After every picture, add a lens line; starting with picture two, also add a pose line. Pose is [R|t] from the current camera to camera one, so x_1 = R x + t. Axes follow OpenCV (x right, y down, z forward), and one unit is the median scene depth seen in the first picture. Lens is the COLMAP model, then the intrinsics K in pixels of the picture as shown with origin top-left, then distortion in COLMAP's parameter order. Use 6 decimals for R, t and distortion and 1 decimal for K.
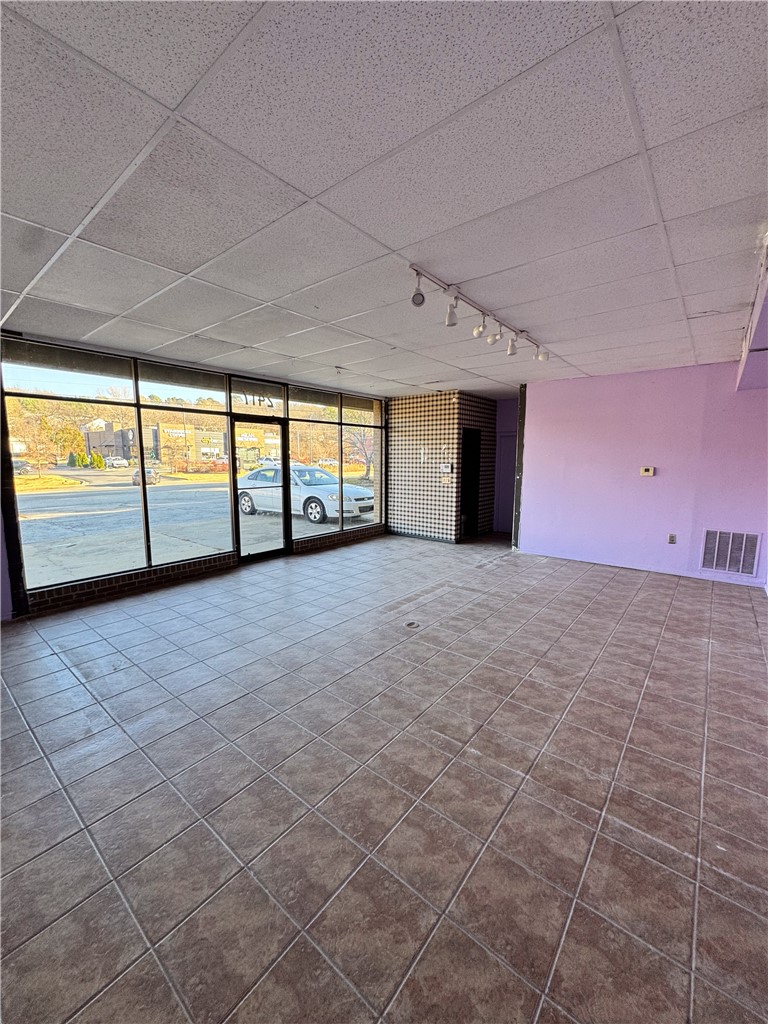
lens RADIAL K [[407.7, 0, 384.3], [0, 407.7, 502.2], [0, 0, 1]] dist [-0.005425, 0.000624]
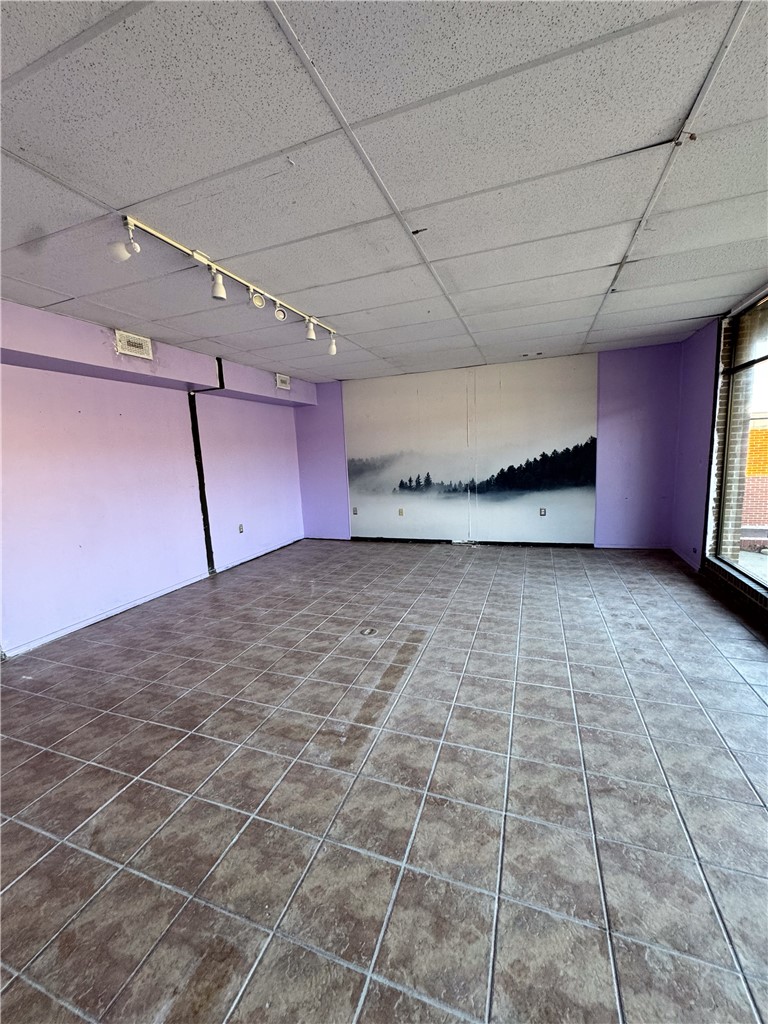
lens RADIAL K [[407.7, 0, 383.7], [0, 407.7, 512.2], [0, 0, 1]] dist [-0.005425, 0.000624]
pose [[-0.945104, 0.090757, -0.313912, 0.254290], [0.009618, 0.967966, 0.250896, -0.159282], [0.326627, 0.234104, -0.915702, 1.521555]]
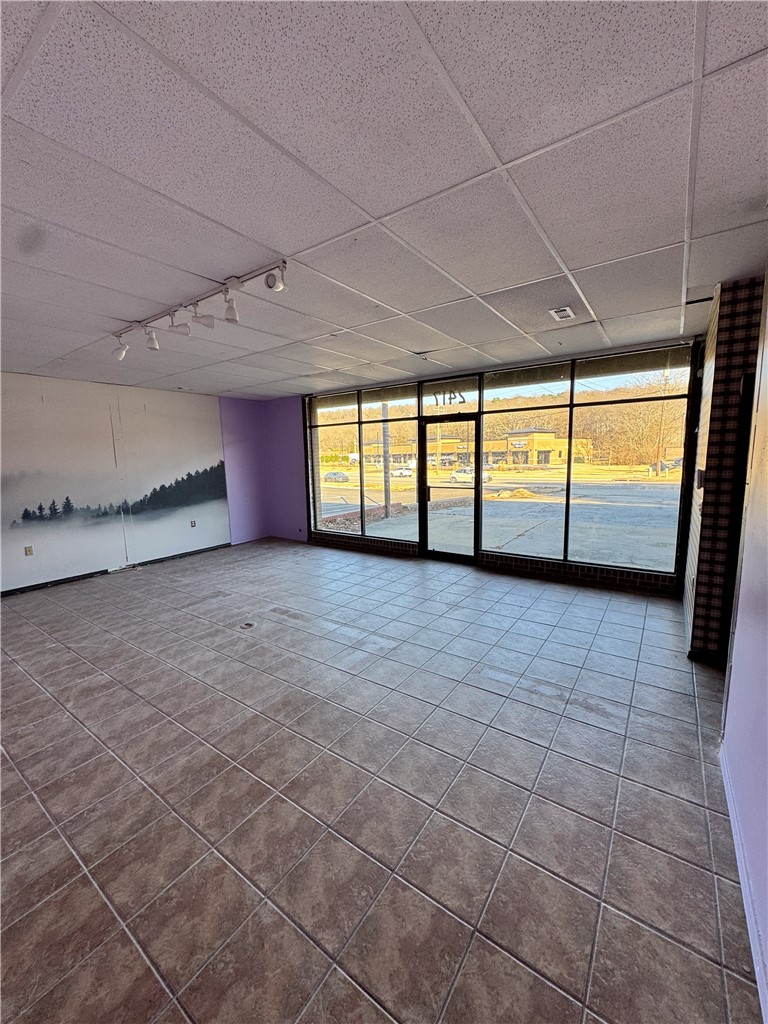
lens RADIAL K [[407.7, 0, 386.4], [0, 407.7, 510.5], [0, 0, 1]] dist [-0.005425, 0.000624]
pose [[0.071884, 0.130504, -0.988838, 0.916498], [-0.087675, 0.988392, 0.124072, -0.124019], [0.993552, 0.077778, 0.082491, 1.058625]]
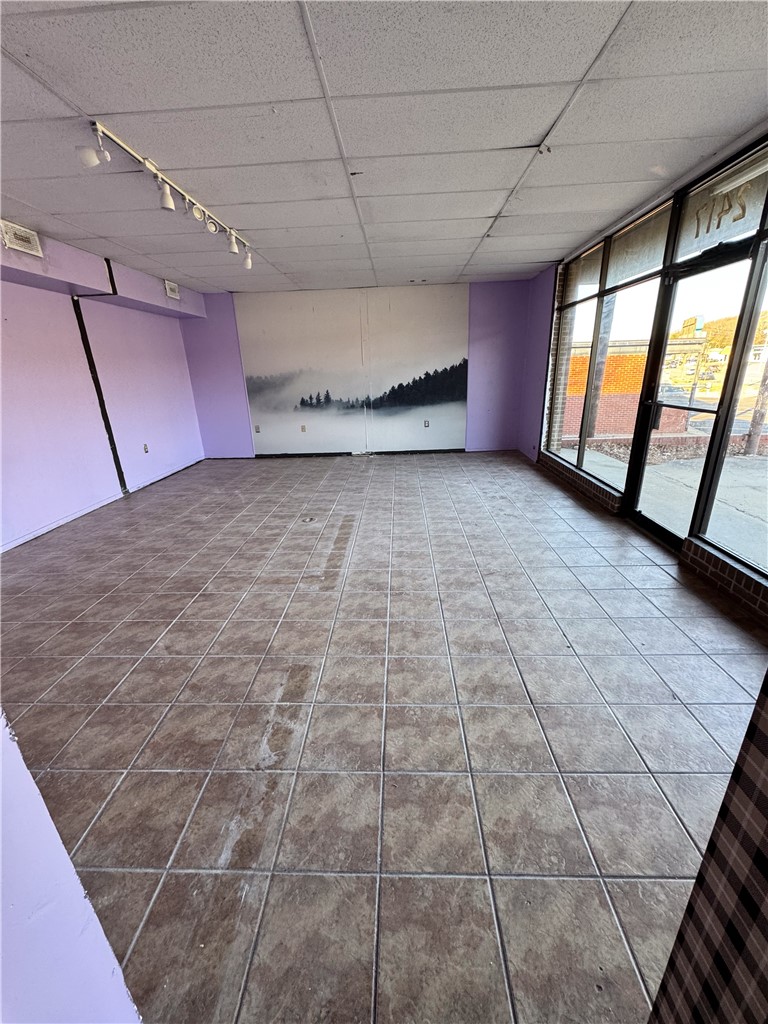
lens RADIAL K [[407.7, 0, 384.3], [0, 407.7, 513.6], [0, 0, 1]] dist [-0.005425, 0.000624]
pose [[-0.798135, 0.225934, -0.558510, 0.447170], [-0.034908, 0.908122, 0.417248, -0.161178], [0.601466, 0.352517, -0.716917, 1.637721]]
